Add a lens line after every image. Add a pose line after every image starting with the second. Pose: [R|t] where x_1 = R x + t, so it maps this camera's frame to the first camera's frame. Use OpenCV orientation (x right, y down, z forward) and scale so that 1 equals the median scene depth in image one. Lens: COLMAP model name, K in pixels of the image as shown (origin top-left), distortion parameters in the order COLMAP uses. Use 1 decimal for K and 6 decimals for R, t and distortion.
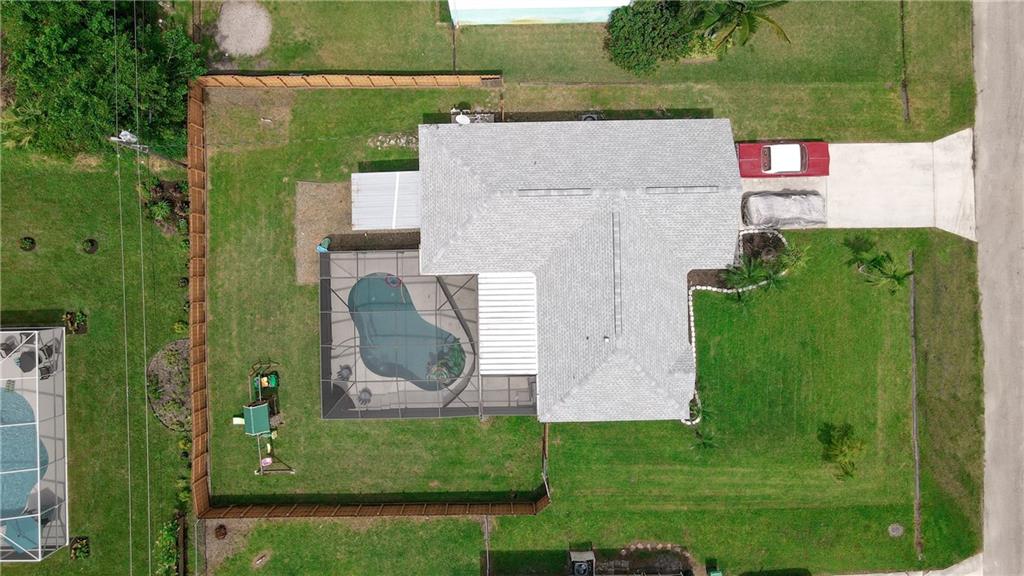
lens RADIAL K [[750.9, 0, 496.3], [0, 750.9, 271.2], [0, 0, 1]] dist [0.015033, -0.000847]
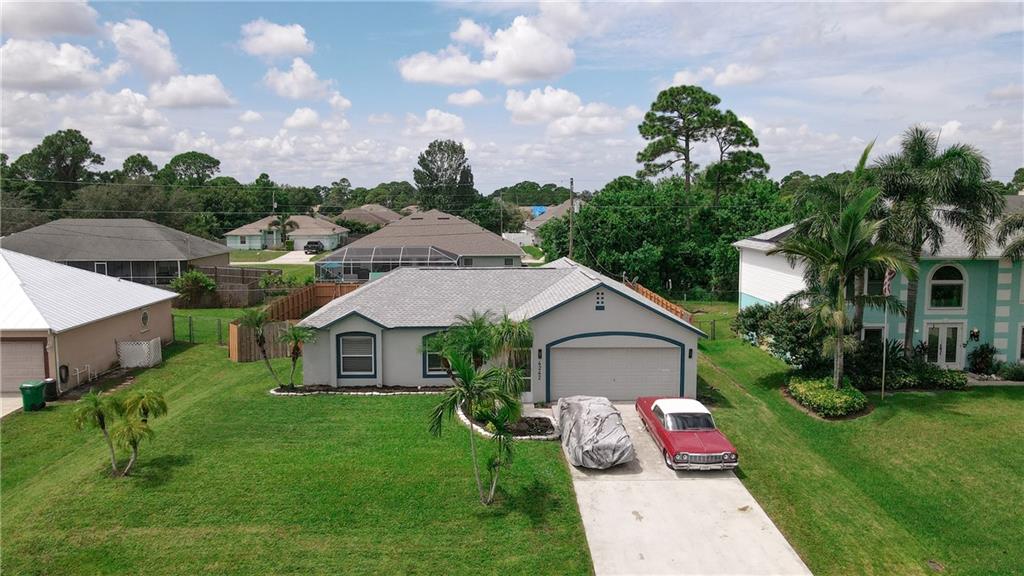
lens RADIAL K [[754.1, 0, 508.1], [0, 754.1, 300.4], [0, 0, 1]] dist [0.019354, 0.003076]
pose [[0.012828, 0.122847, -0.992343, 0.921246], [-0.999907, 0.006146, -0.012165, -0.008586], [0.004605, 0.992407, 0.122914, 0.810913]]
